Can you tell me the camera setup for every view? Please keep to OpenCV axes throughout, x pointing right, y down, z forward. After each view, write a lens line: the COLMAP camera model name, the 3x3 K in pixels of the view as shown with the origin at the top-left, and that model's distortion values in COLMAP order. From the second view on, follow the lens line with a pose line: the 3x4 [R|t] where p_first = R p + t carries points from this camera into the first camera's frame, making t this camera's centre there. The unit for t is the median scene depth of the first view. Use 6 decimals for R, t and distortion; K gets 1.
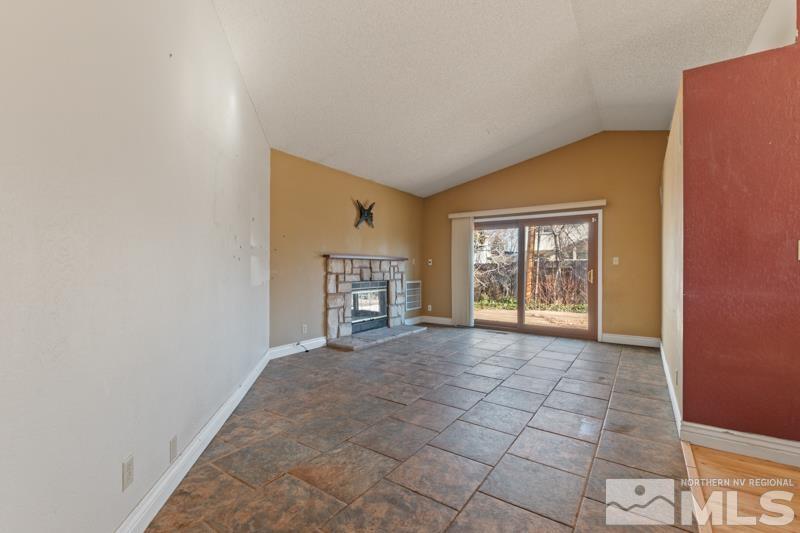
lens RADIAL K [[356.0, 0, 399.7], [0, 356.0, 267.5], [0, 0, 1]] dist [0.010160, -0.001303]
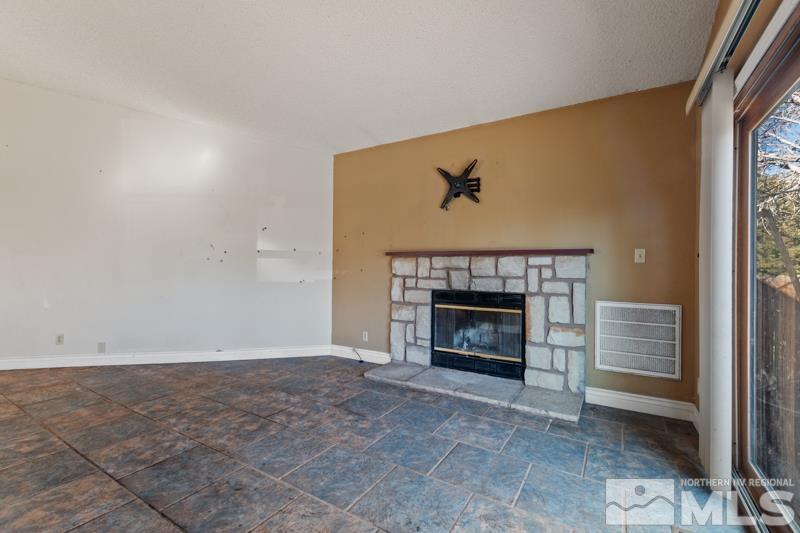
lens RADIAL K [[356.0, 0, 400.0], [0, 356.0, 265.1], [0, 0, 1]] dist [0.010160, -0.001303]
pose [[0.044746, -0.013750, -0.998904, 0.563657], [-0.009434, 0.999855, -0.014186, 0.003506], [0.998954, 0.010059, 0.044610, 0.926262]]
